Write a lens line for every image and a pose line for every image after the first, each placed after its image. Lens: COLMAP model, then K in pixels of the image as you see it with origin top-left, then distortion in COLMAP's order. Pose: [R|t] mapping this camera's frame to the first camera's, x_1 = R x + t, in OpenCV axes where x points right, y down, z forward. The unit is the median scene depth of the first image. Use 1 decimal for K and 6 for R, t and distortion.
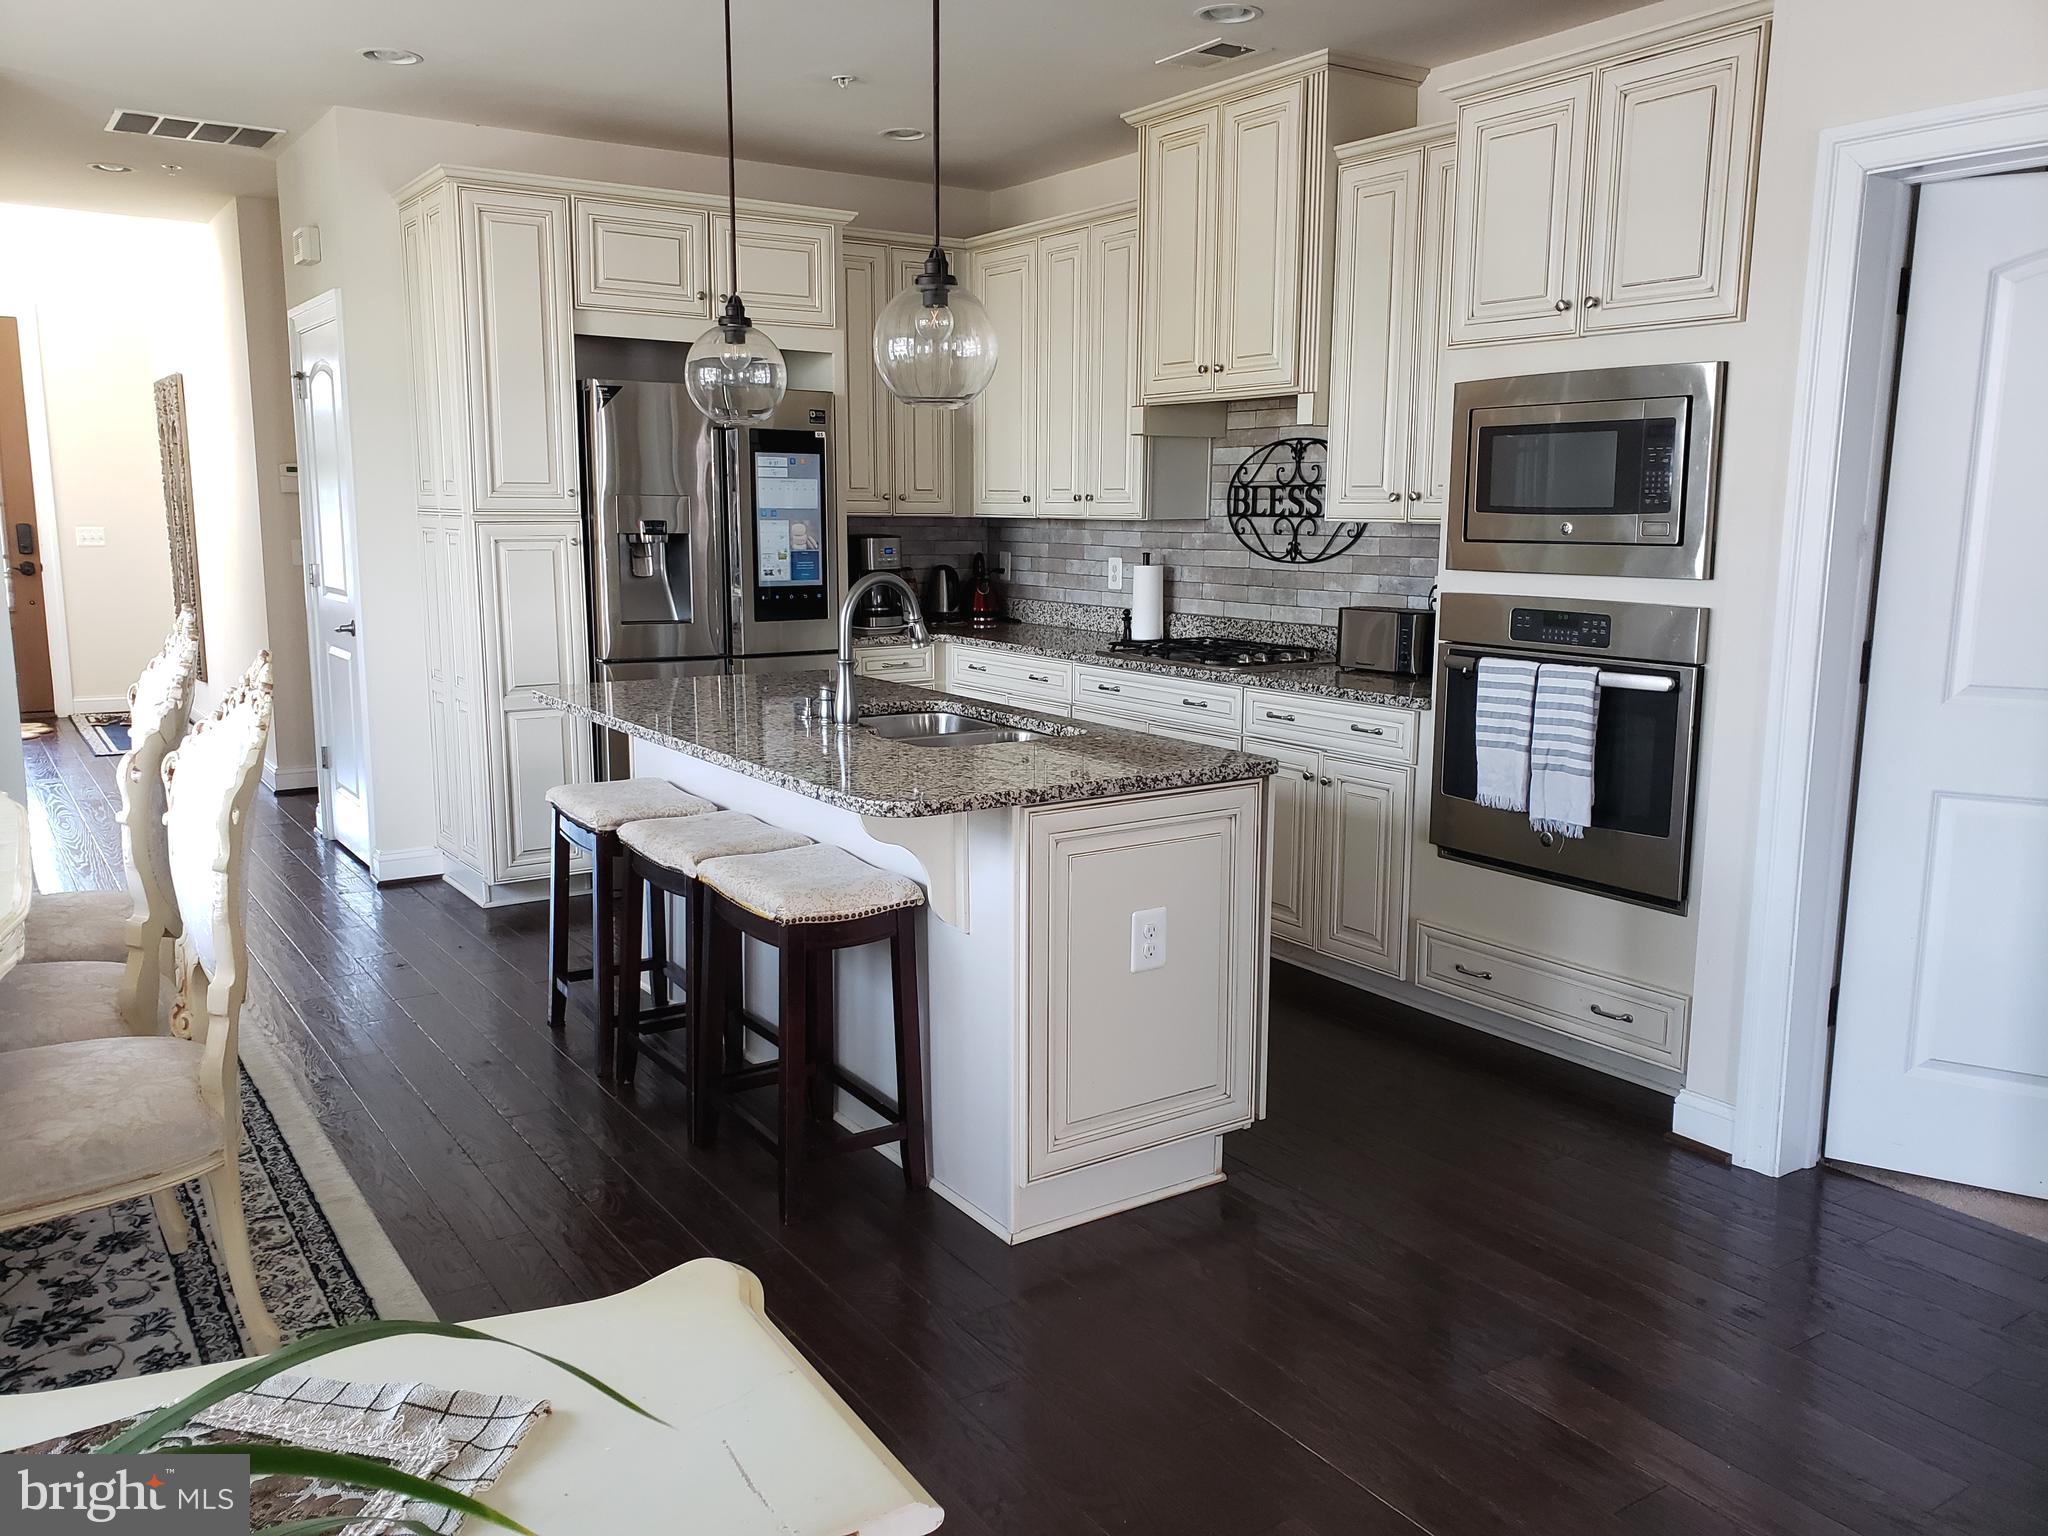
lens RADIAL K [[1591.1, 0, 1023.9], [0, 1591.1, 777.0], [0, 0, 1]] dist [0.045033, -0.043609]
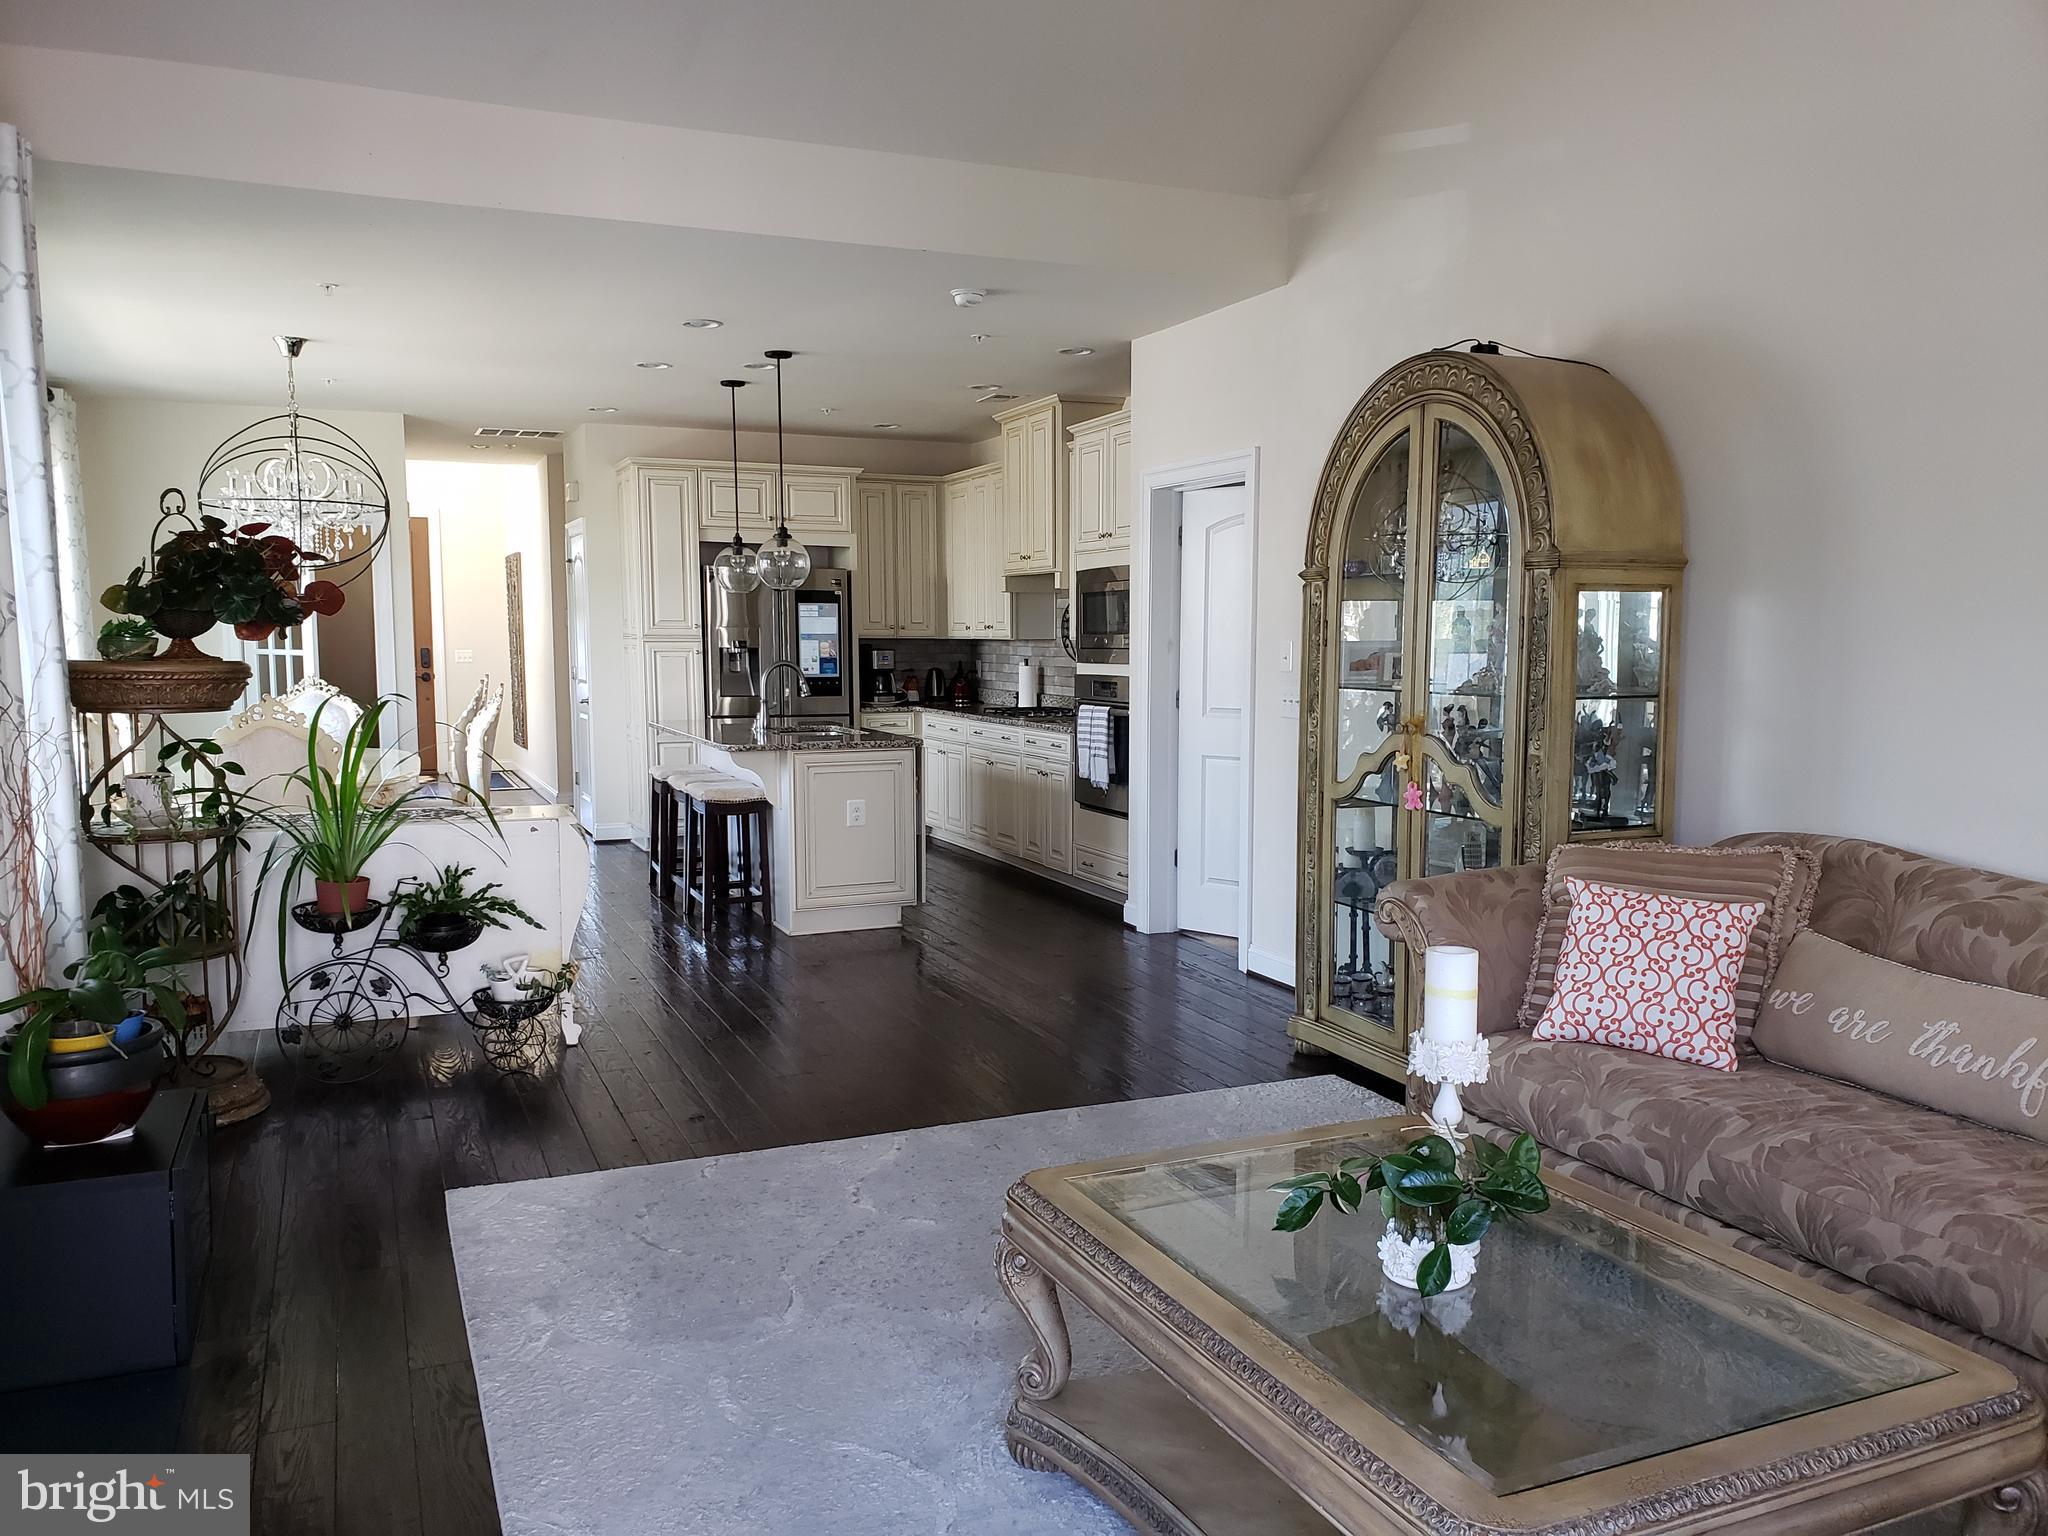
lens RADIAL K [[1594.0, 0, 1049.2], [0, 1594.0, 795.7], [0, 0, 1]] dist [0.030667, 0.000208]
pose [[0.983722, 0.013347, -0.179200, 0.426953], [-0.025293, 0.997594, -0.064548, 0.119764], [0.177907, 0.068030, 0.981693, -0.684287]]
